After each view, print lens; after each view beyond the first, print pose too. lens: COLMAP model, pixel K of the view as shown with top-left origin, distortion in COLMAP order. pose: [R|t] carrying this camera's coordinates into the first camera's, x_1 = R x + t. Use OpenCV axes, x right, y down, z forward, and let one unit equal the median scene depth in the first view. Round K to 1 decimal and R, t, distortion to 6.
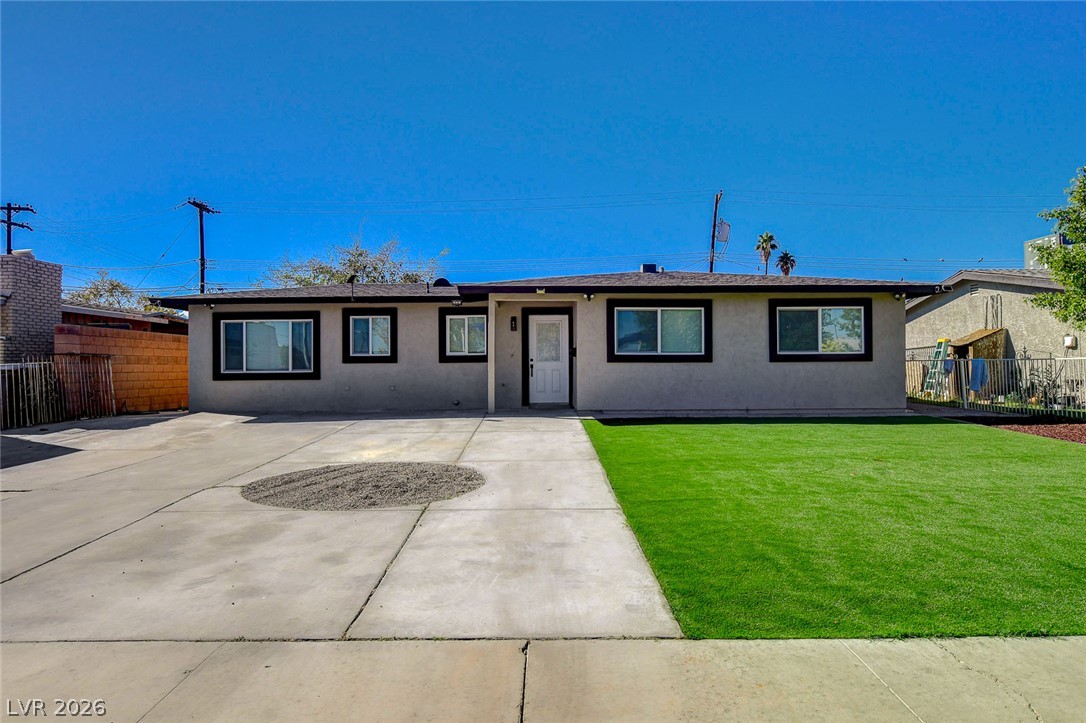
lens RADIAL K [[653.5, 0, 543.0], [0, 653.5, 361.5], [0, 0, 1]] dist [-0.002797, 0.001111]
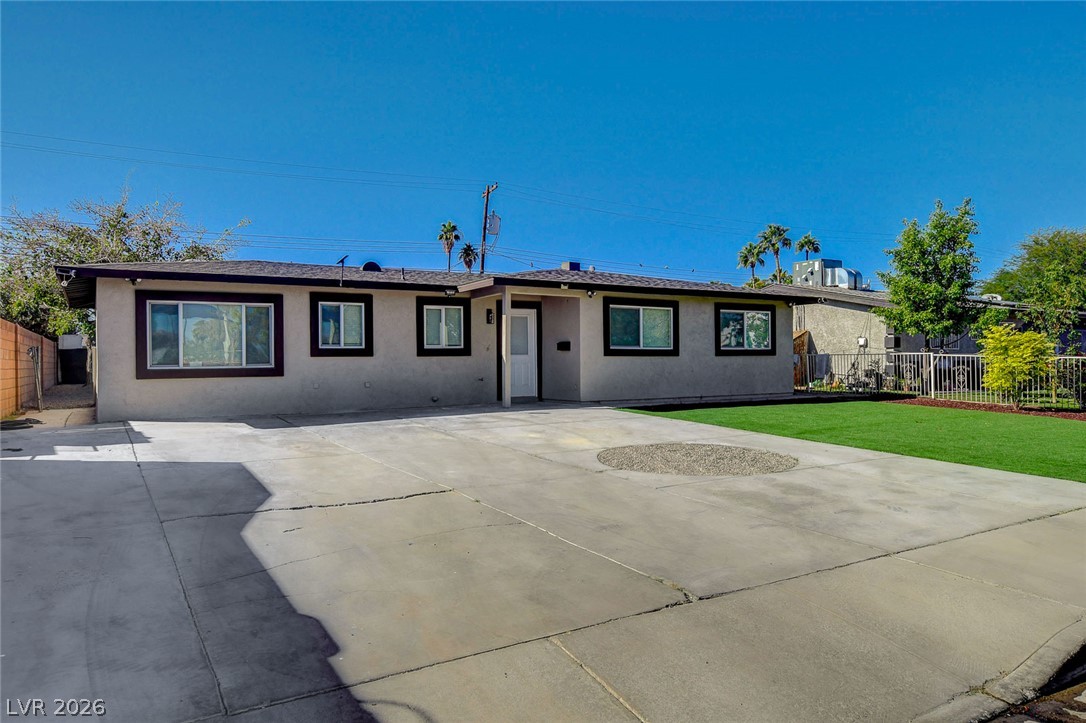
lens RADIAL K [[725.3, 0, 543.0], [0, 725.3, 361.5], [0, 0, 1]] dist [-0.003050, 0.000083]
pose [[0.859141, -0.001906, 0.511735, -0.529822], [-0.002292, 0.999969, 0.007572, 0.001057], [-0.511733, -0.007678, 0.859110, 0.033288]]
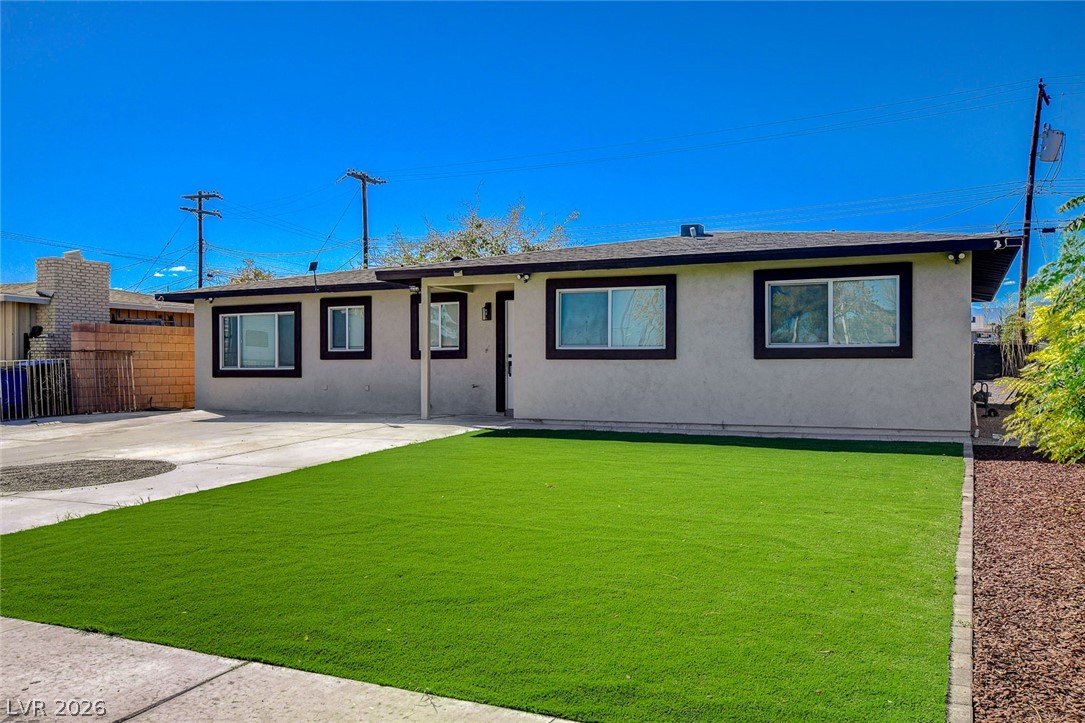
lens RADIAL K [[928.5, 0, 535.3], [0, 928.5, 364.5], [0, 0, 1]] dist [0.033175, 0.000294]
pose [[0.894527, 0.003893, -0.446998, 0.528755], [0.000279, 0.999957, 0.009267, -0.002378], [0.447015, -0.008414, 0.894487, -0.012829]]
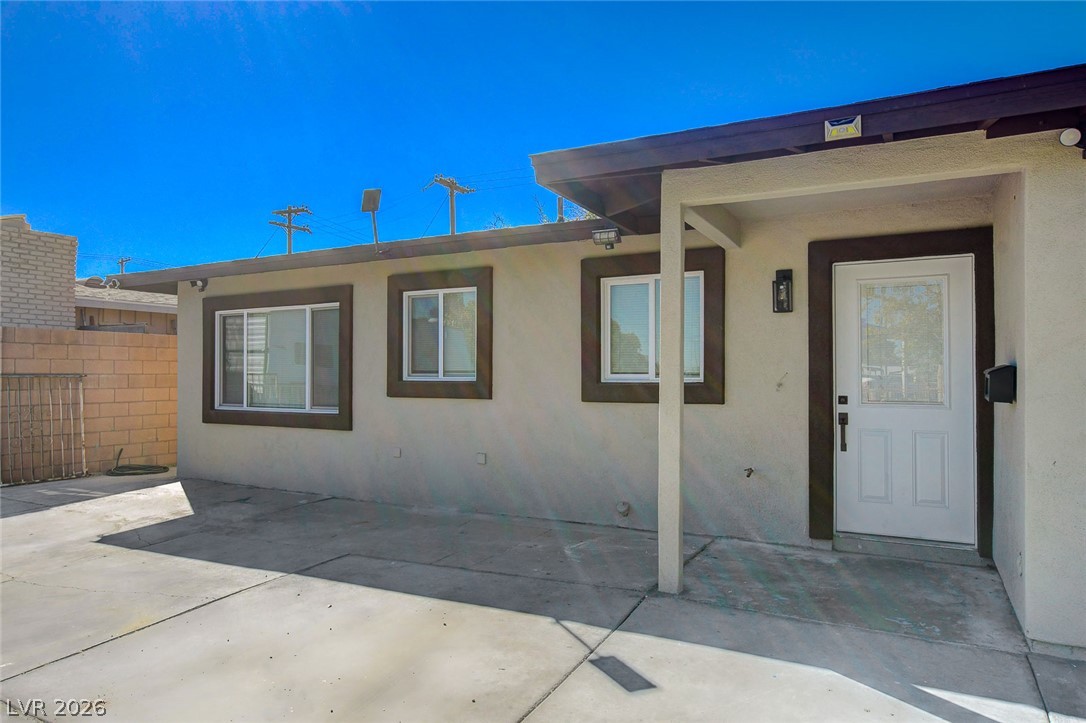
lens RADIAL K [[702.7, 0, 543.0], [0, 702.7, 361.5], [0, 0, 1]] dist [-0.004741, -0.001295]
pose [[0.875302, -0.000030, -0.483576, 0.021430], [-0.003305, 0.999976, -0.006045, -0.019088], [0.483565, 0.006890, 0.875281, 0.625543]]
